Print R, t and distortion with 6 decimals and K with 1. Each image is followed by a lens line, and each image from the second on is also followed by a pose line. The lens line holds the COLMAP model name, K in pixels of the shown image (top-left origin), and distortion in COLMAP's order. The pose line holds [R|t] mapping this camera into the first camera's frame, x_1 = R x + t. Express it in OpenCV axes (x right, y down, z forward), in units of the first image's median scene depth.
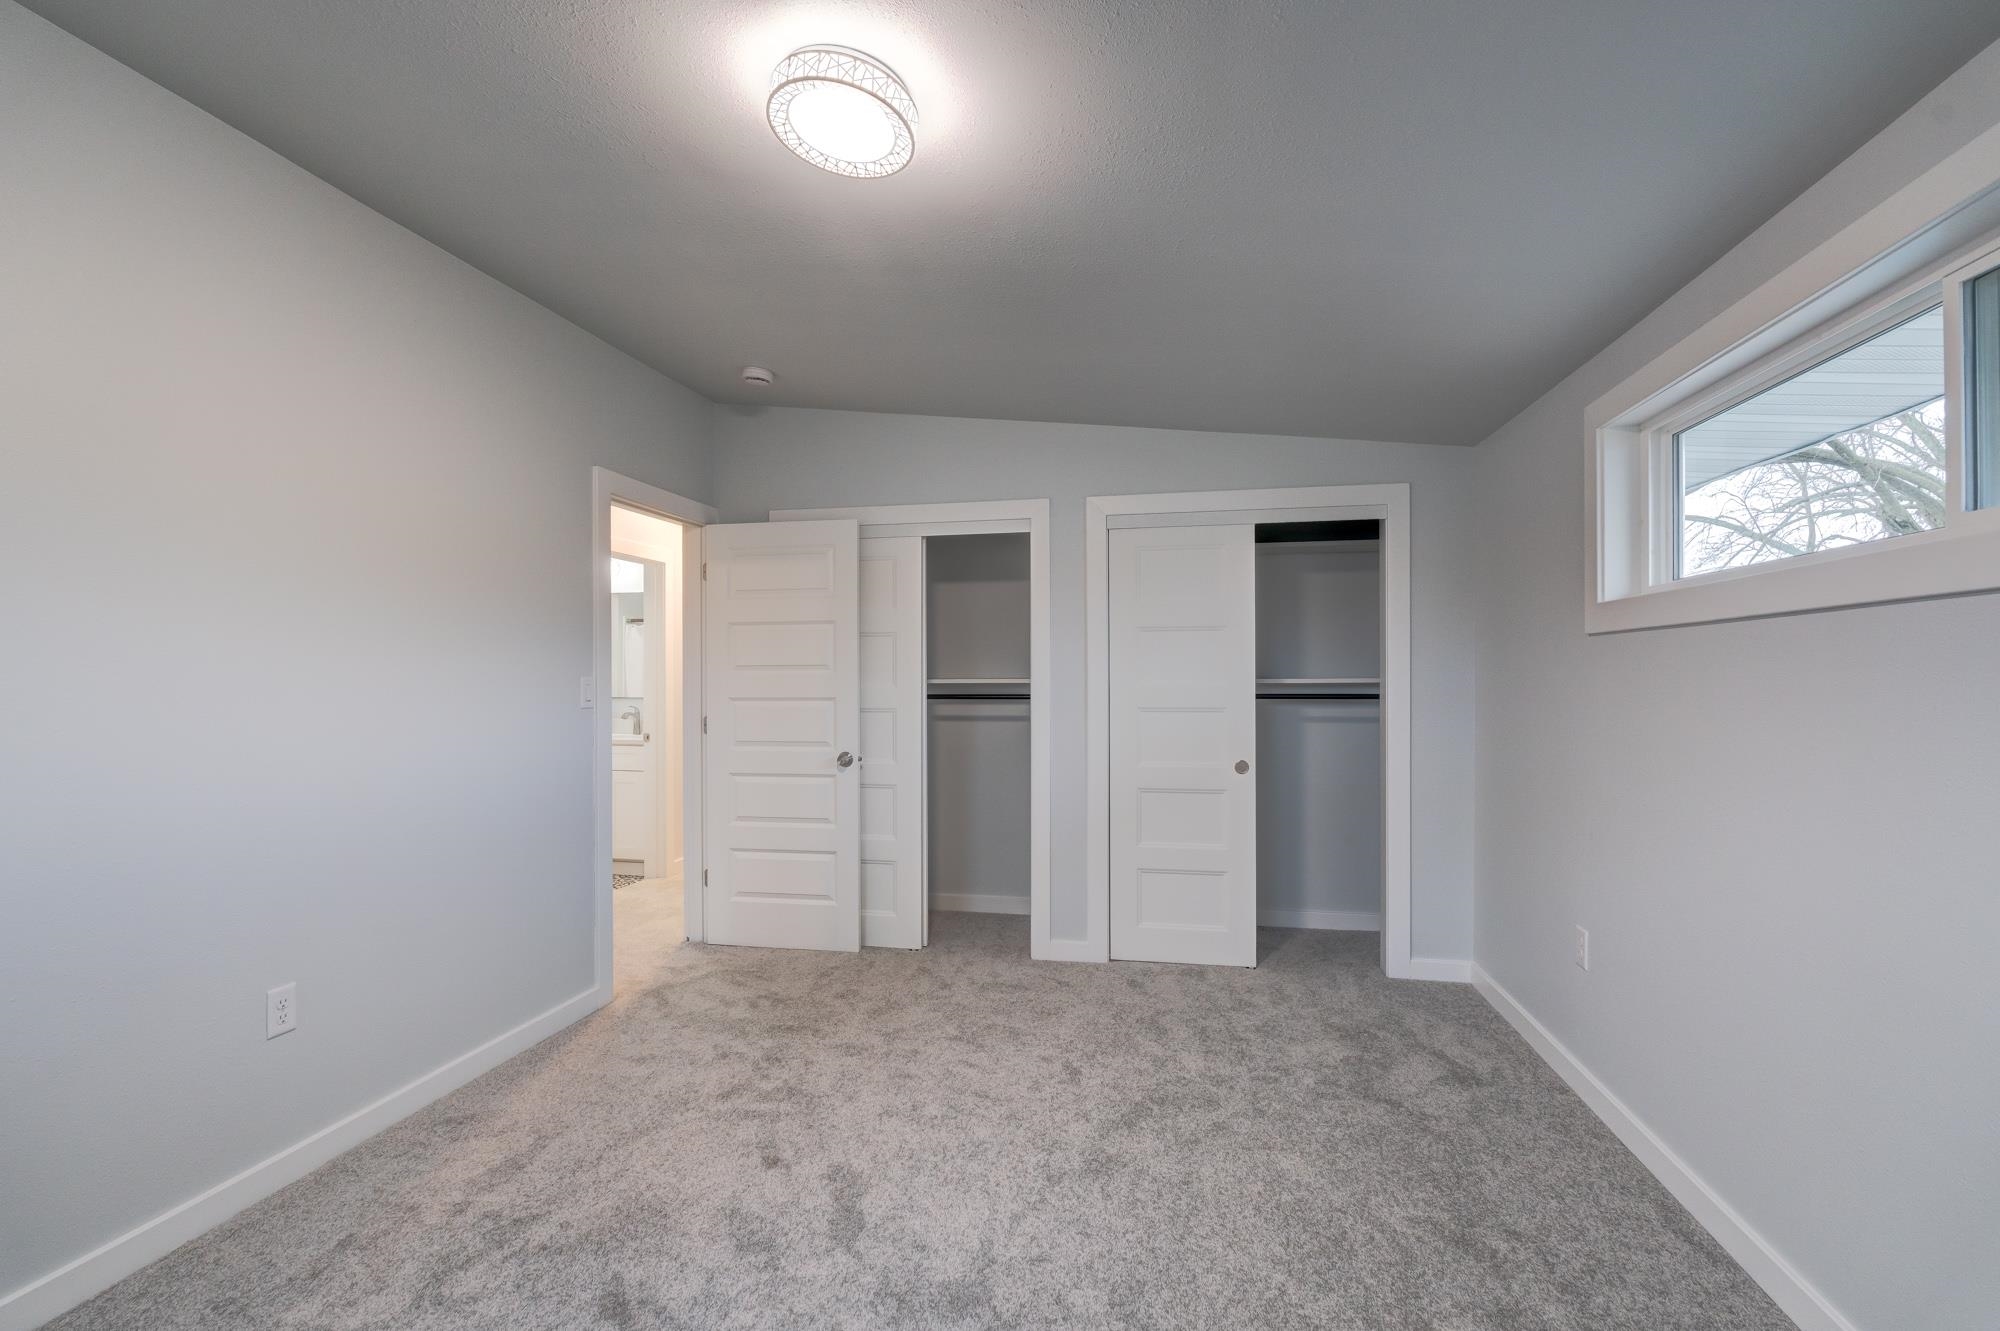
lens RADIAL K [[860.9, 0, 1006.5], [0, 860.9, 675.7], [0, 0, 1]] dist [-0.003968, 0.000492]
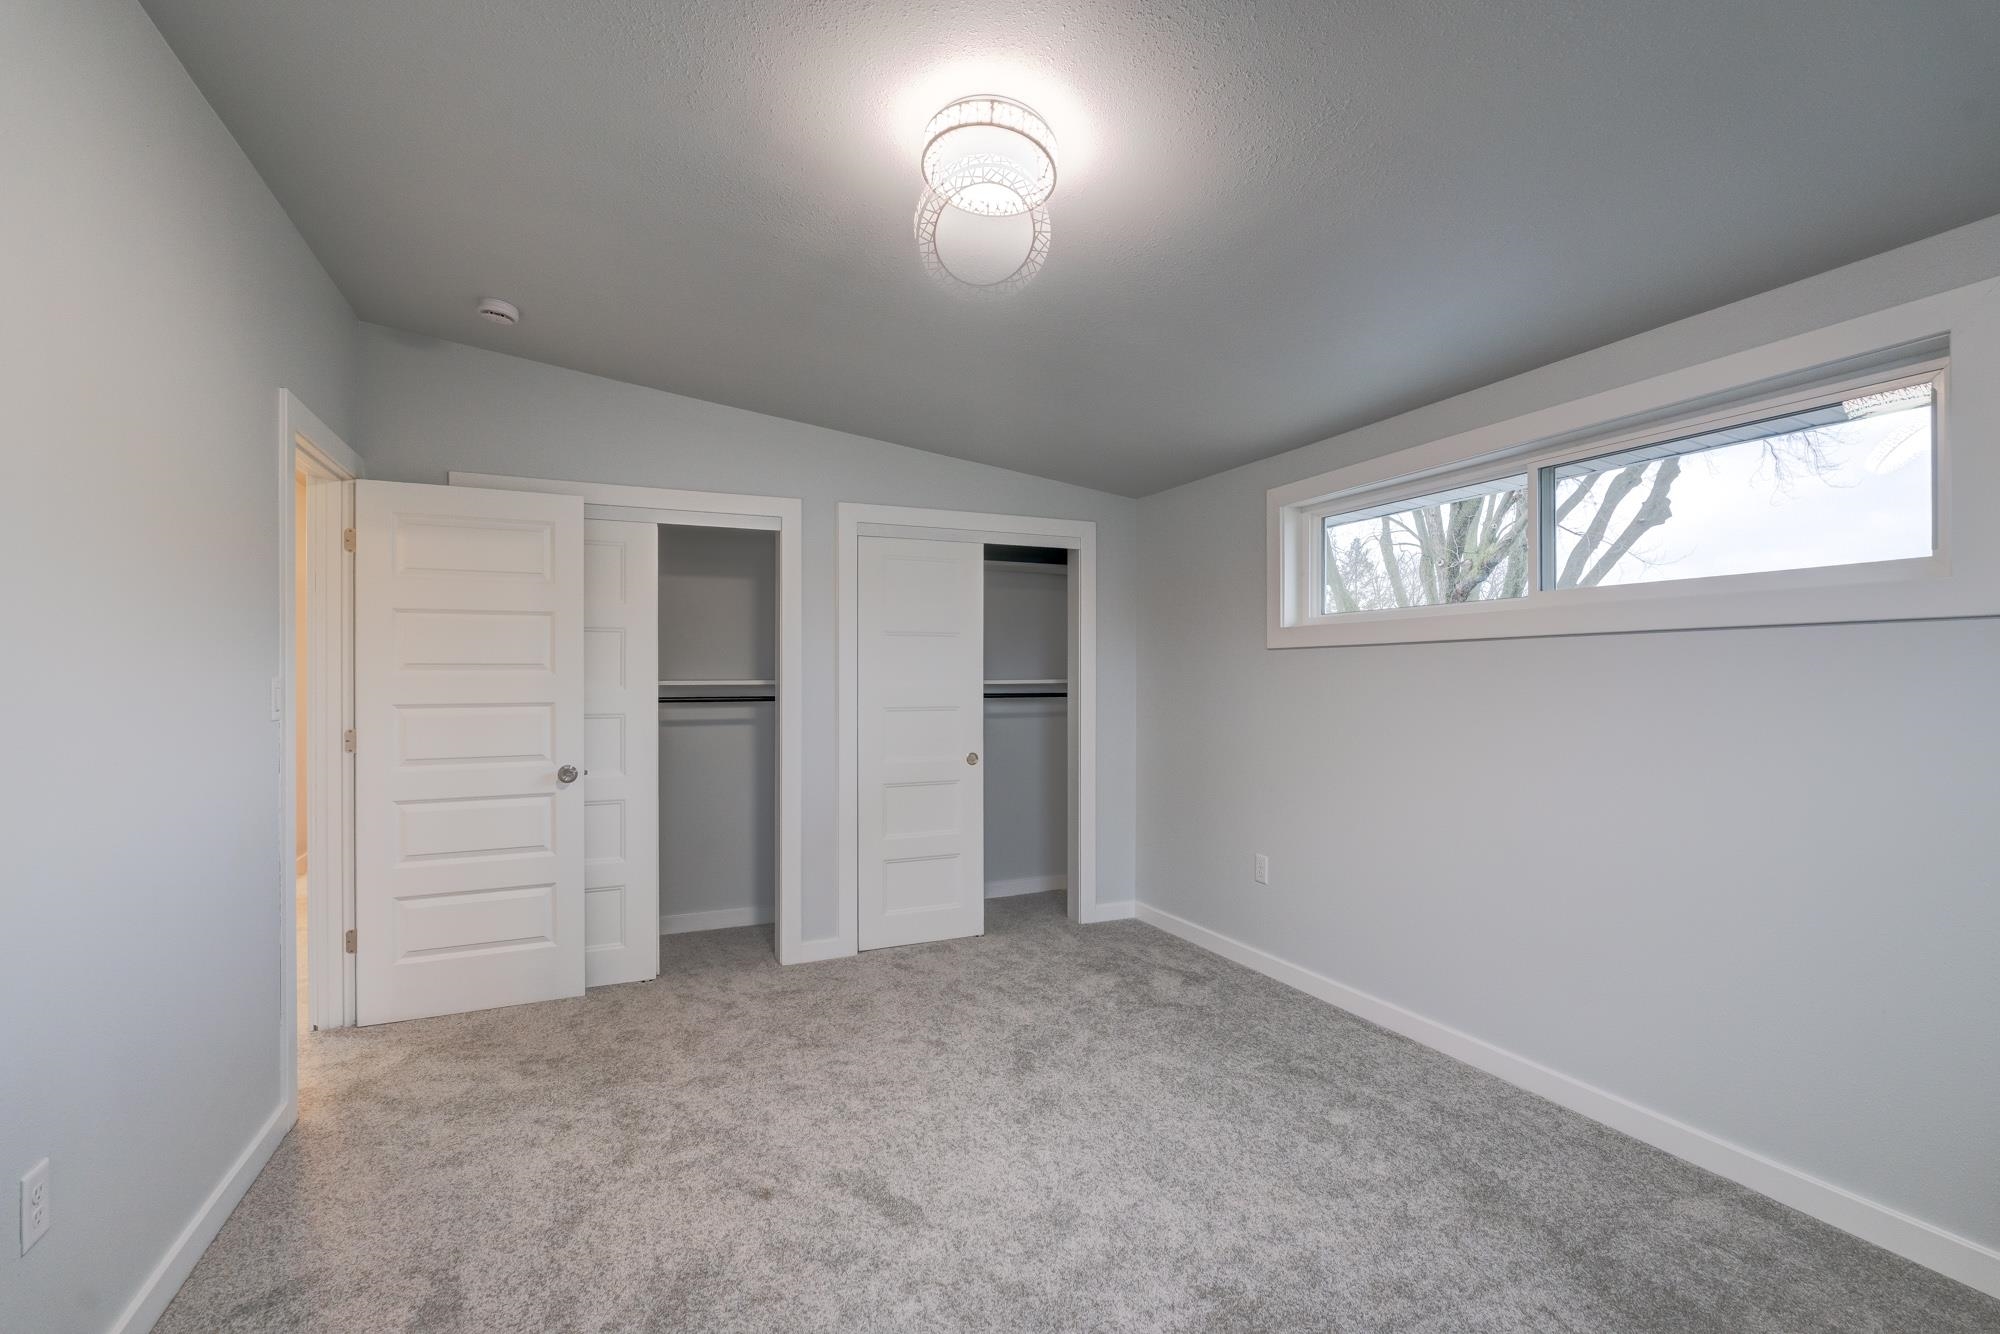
lens RADIAL K [[874.8, 0, 1008.3], [0, 874.8, 675.7], [0, 0, 1]] dist [-0.003340, 0.000580]
pose [[0.819851, 0.002872, 0.572570, -0.365980], [-0.001461, 0.999995, -0.002925, 0.001188], [-0.572576, 0.001561, 0.819850, 0.038124]]
